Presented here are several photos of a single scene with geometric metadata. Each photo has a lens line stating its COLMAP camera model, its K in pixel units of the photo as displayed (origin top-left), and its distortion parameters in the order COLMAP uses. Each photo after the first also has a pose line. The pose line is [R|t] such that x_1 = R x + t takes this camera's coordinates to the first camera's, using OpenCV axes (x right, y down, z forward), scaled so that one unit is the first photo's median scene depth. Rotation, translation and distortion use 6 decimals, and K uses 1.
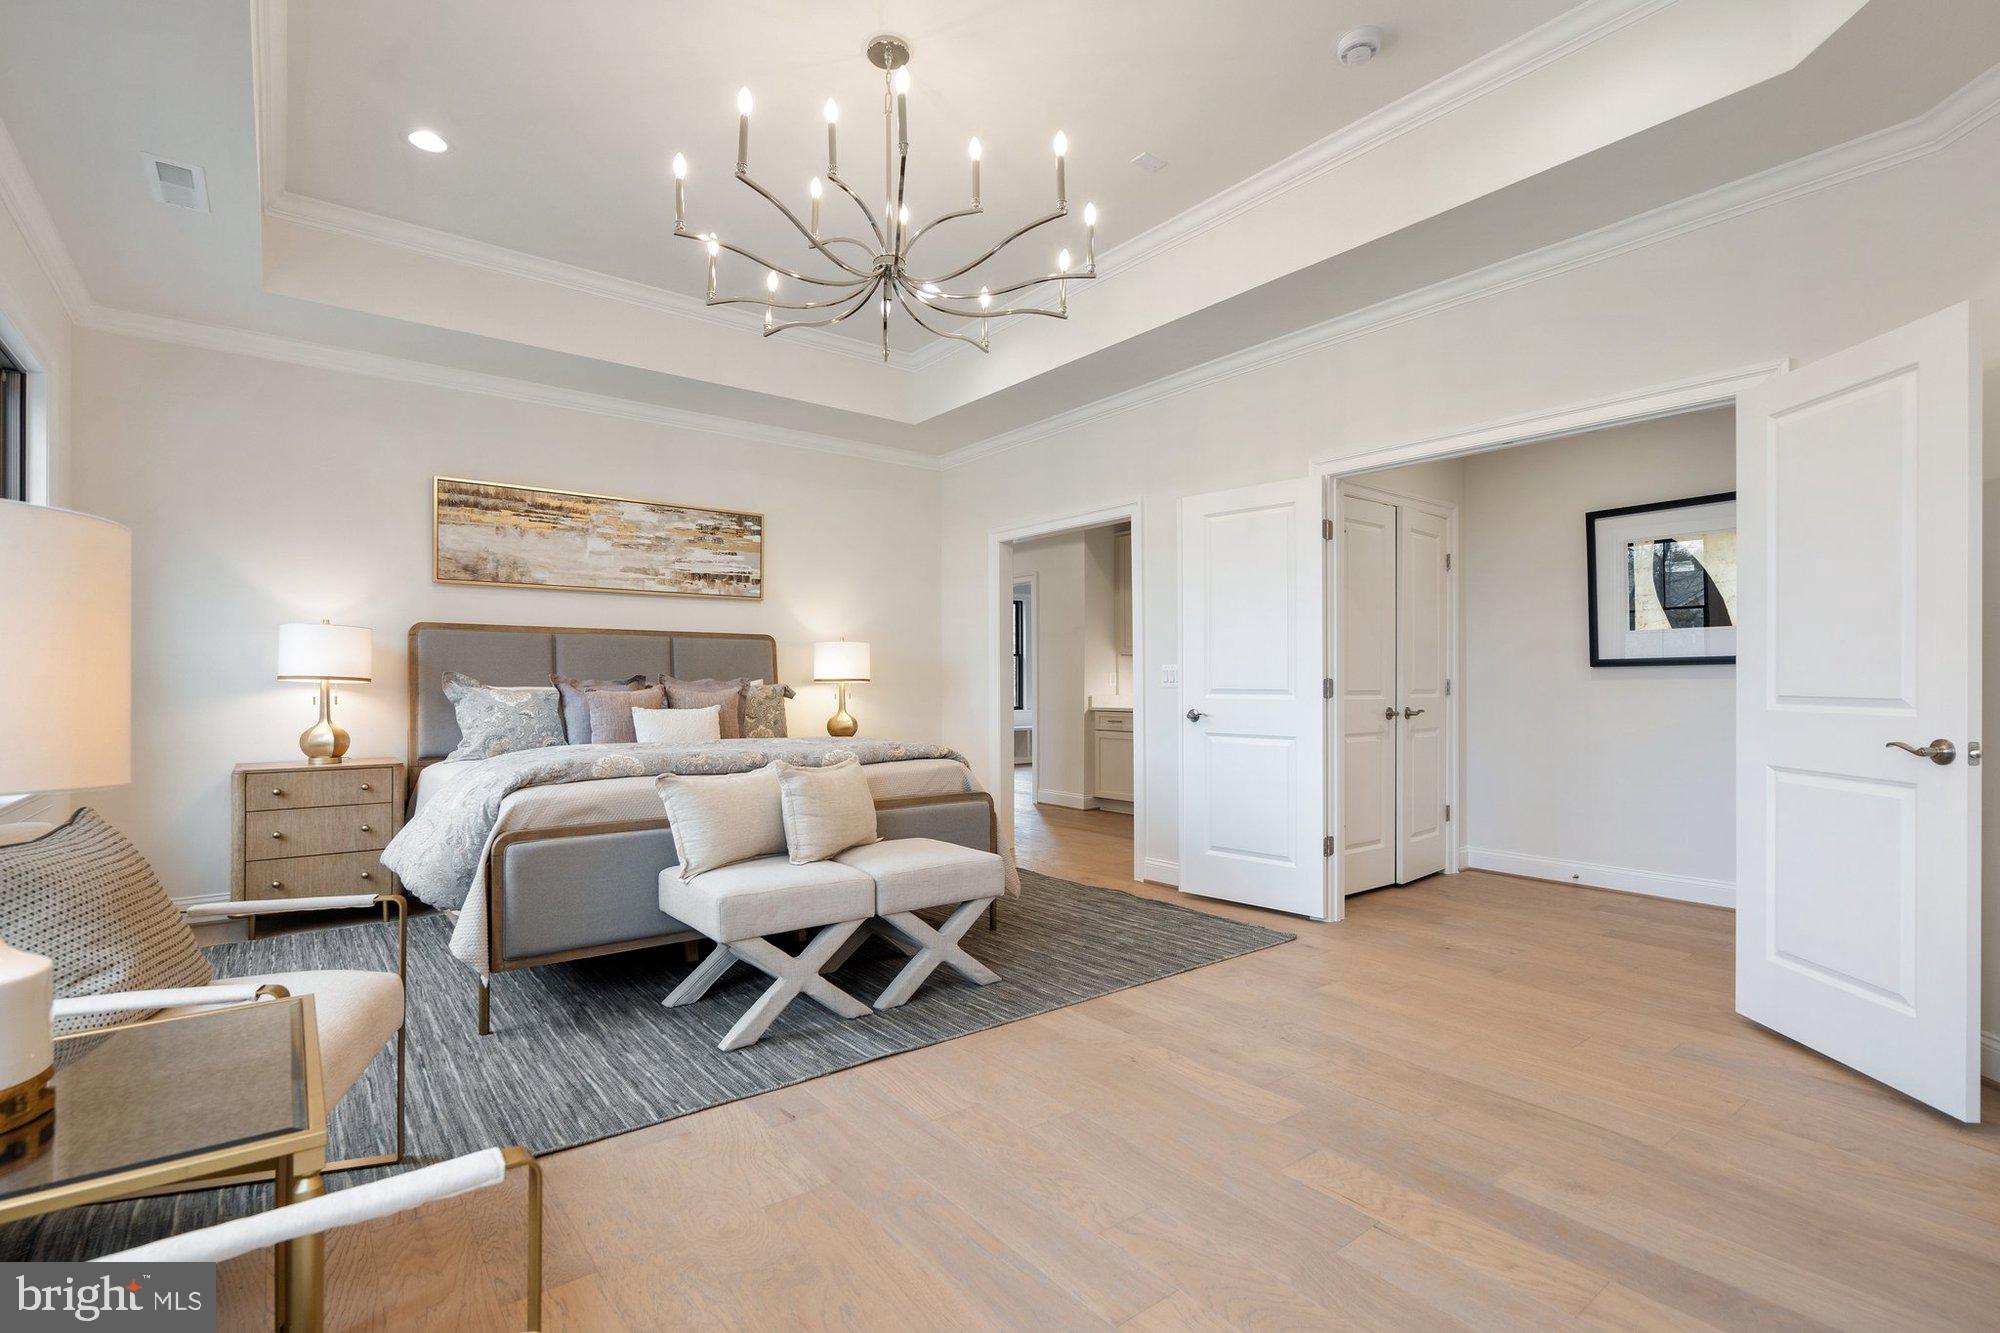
lens RADIAL K [[920.4, 0, 979.3], [0, 920.4, 672.0], [0, 0, 1]] dist [0.001802, -0.000515]
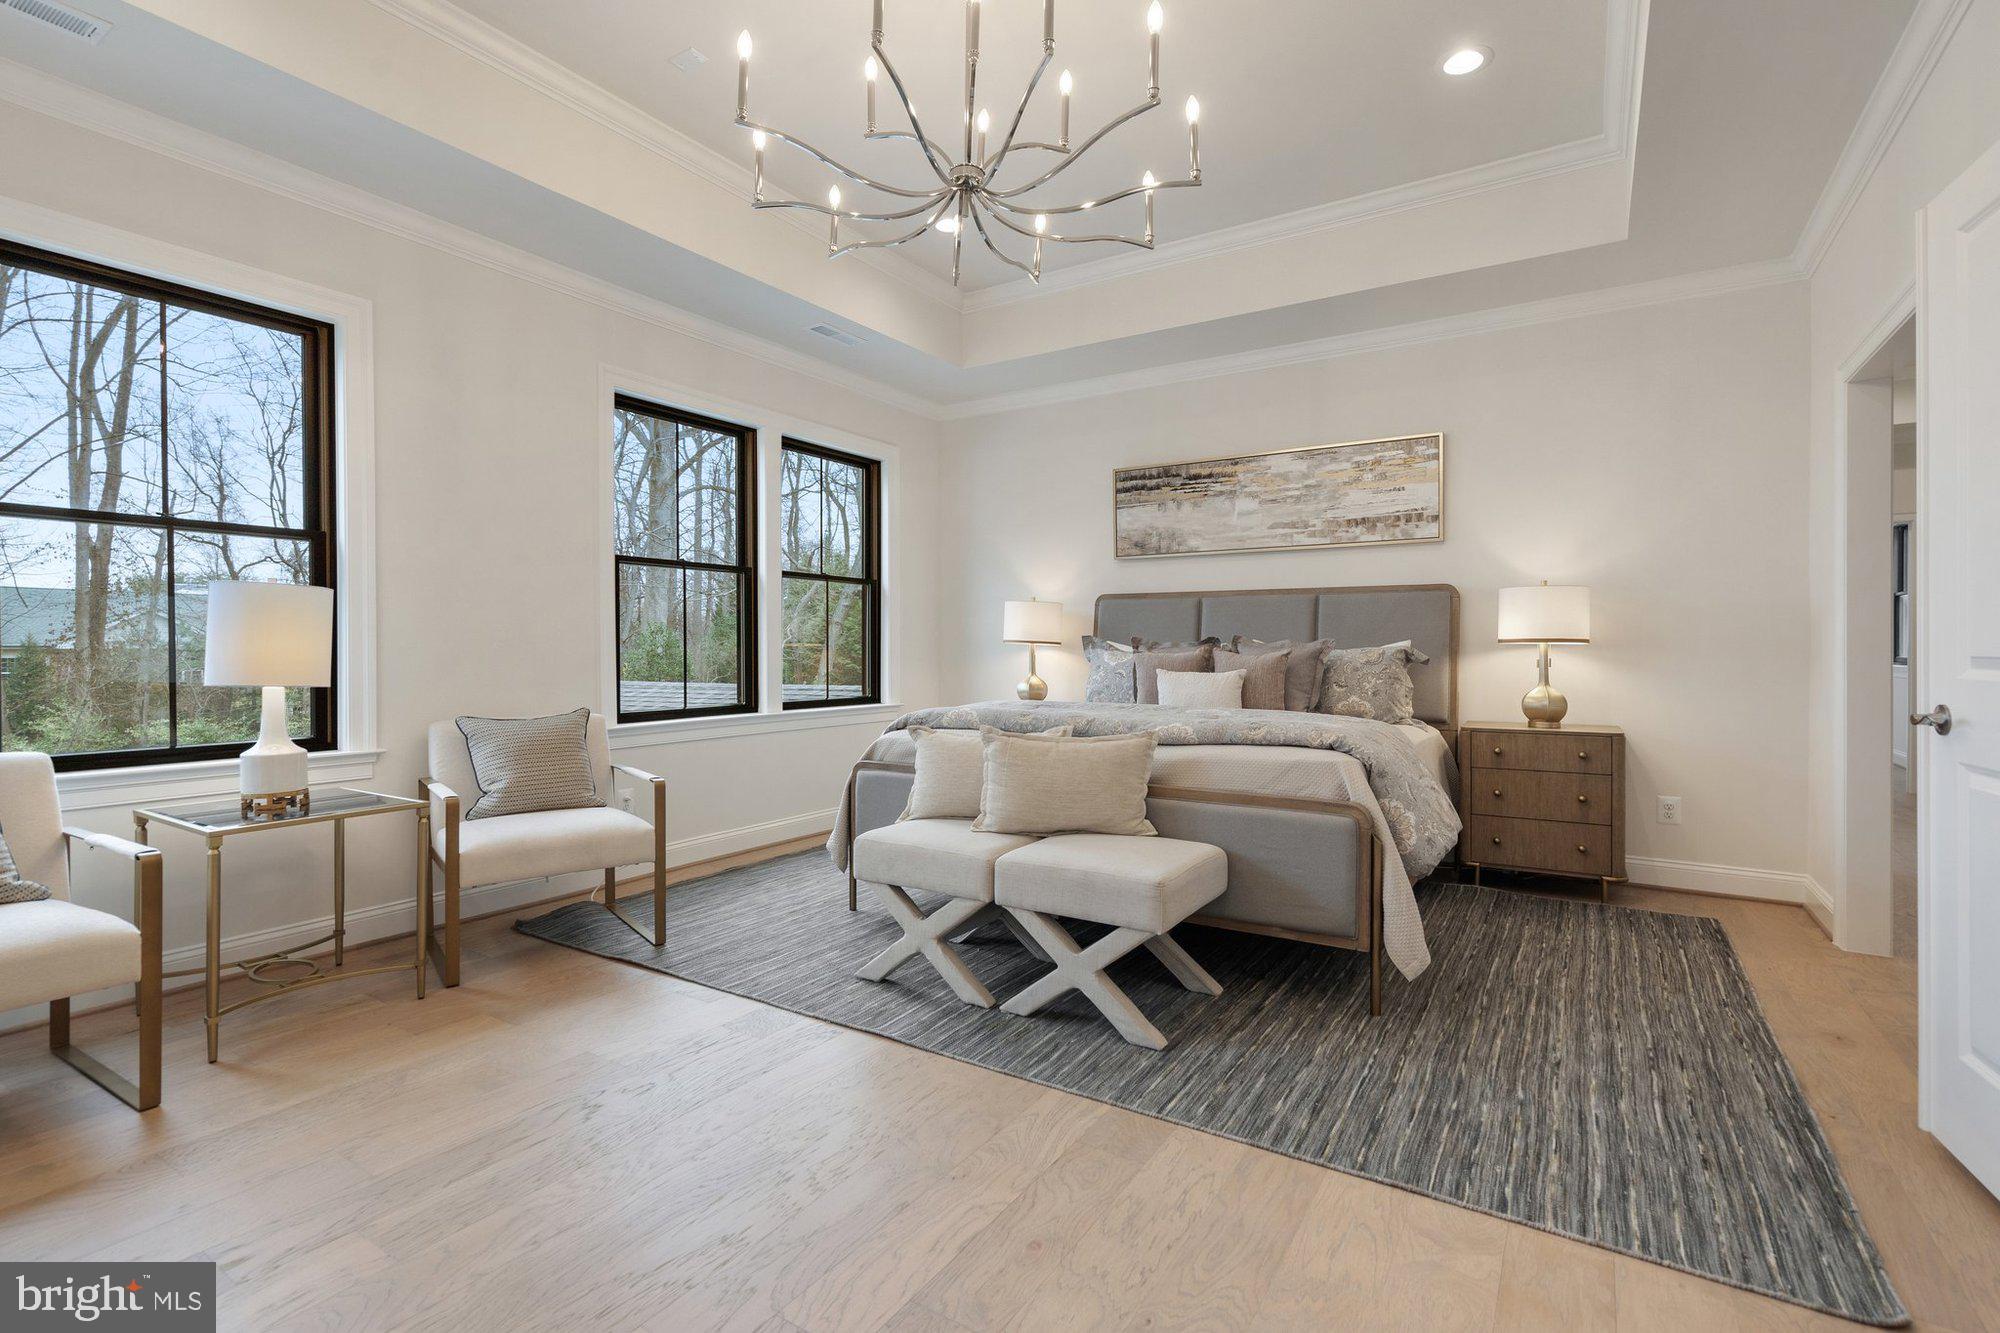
lens RADIAL K [[920.4, 0, 962.9], [0, 920.4, 648.1], [0, 0, 1]] dist [0.001802, -0.000515]
pose [[0.345268, 0.001200, -0.938503, 0.434624], [0.008189, 0.999957, 0.004292, 0.008641], [0.938468, -0.009167, 0.345244, 0.403906]]
